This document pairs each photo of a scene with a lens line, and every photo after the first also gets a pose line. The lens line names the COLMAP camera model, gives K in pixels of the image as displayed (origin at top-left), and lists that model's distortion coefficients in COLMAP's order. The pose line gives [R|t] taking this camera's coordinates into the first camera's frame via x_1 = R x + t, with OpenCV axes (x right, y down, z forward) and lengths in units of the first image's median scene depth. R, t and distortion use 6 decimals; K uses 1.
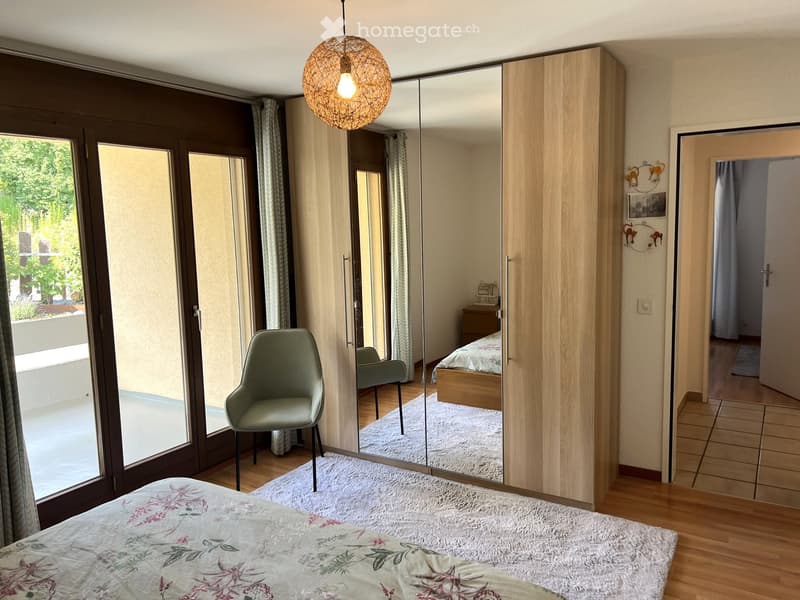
lens RADIAL K [[600.3, 0, 397.8], [0, 600.3, 296.0], [0, 0, 1]] dist [0.012358, 0.003440]
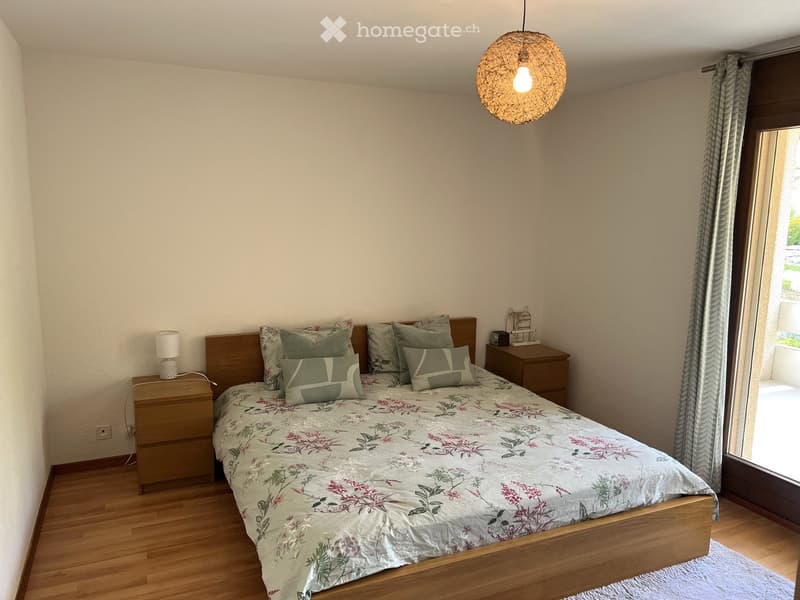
lens RADIAL K [[600.3, 0, 398.1], [0, 600.3, 302.7], [0, 0, 1]] dist [0.012358, 0.003440]
pose [[-0.550331, 0.138250, -0.823421, 0.796859], [-0.110377, 0.965495, 0.235874, -0.170796], [0.827619, 0.220696, -0.516082, 1.254392]]
